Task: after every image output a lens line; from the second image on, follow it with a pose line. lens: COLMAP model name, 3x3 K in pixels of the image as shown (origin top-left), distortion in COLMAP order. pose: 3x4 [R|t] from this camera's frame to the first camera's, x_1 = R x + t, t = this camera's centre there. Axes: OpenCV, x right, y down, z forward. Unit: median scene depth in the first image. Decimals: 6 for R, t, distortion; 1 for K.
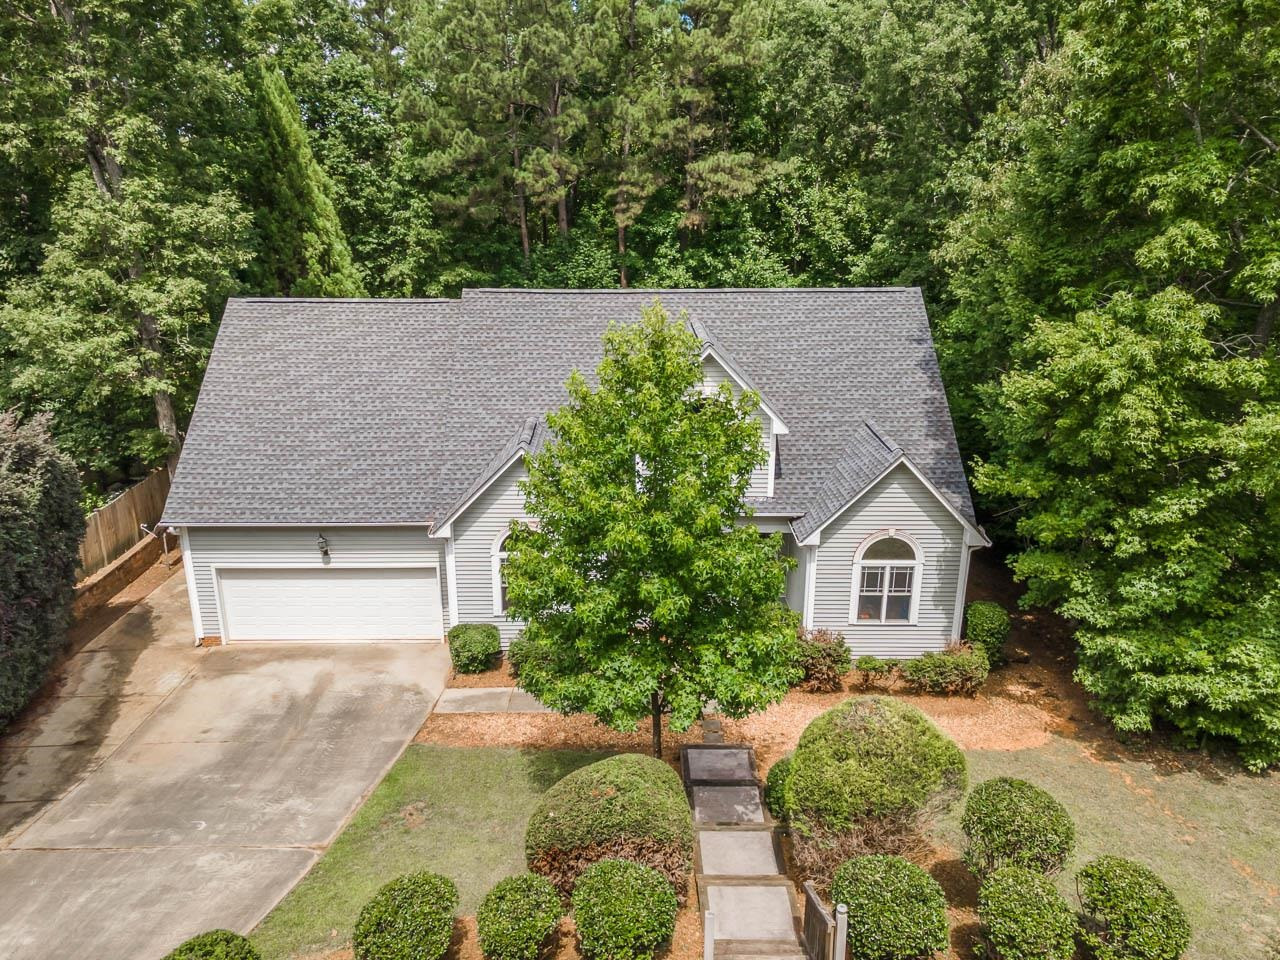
lens RADIAL K [[946.0, 0, 644.3], [0, 946.0, 479.2], [0, 0, 1]] dist [0.044549, 0.000552]
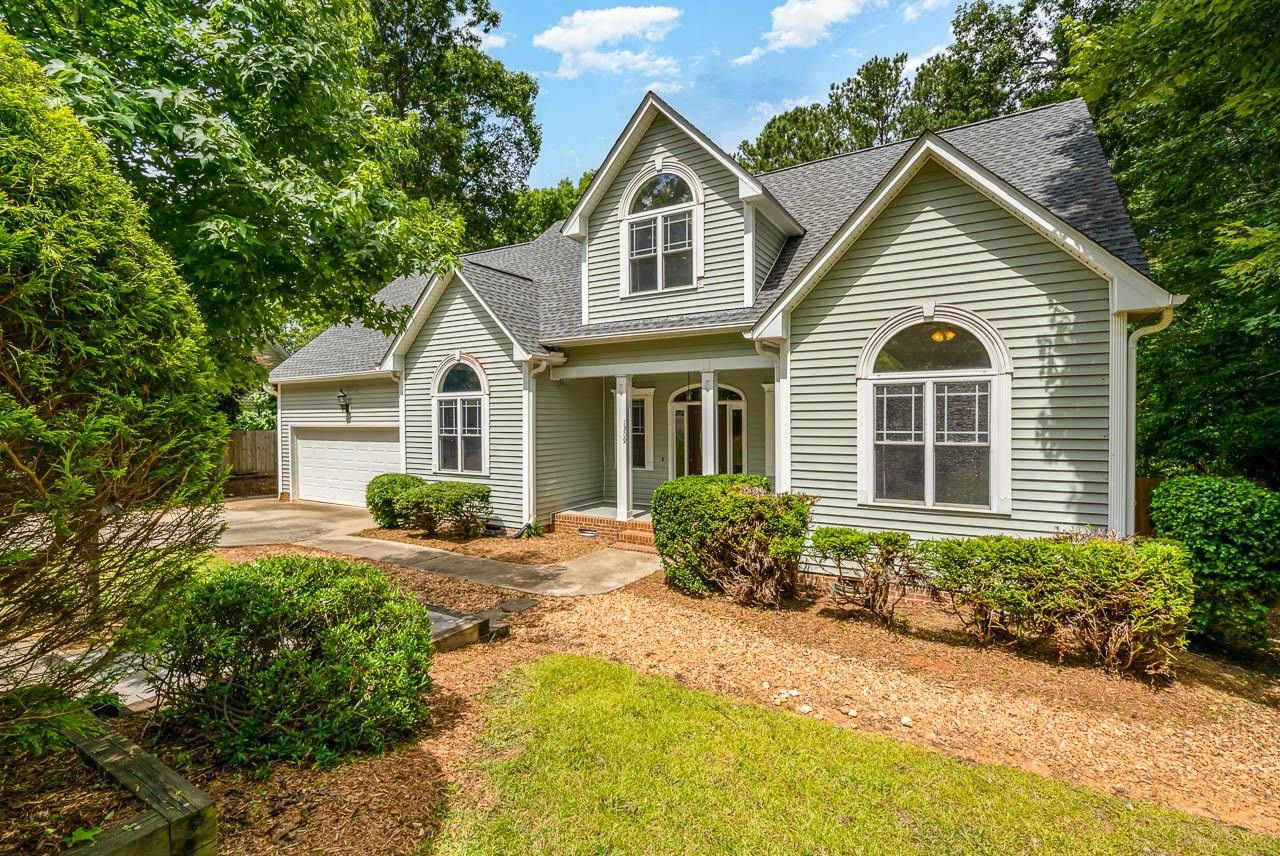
lens RADIAL K [[590.9, 0, 634.7], [0, 590.9, 429.8], [0, 0, 1]] dist [0.000315, 0.000074]
pose [[0.839530, -0.003708, -0.543301, 0.297929], [-0.166864, 0.949888, -0.264328, 0.226630], [0.517055, 0.312569, 0.796841, 0.678809]]
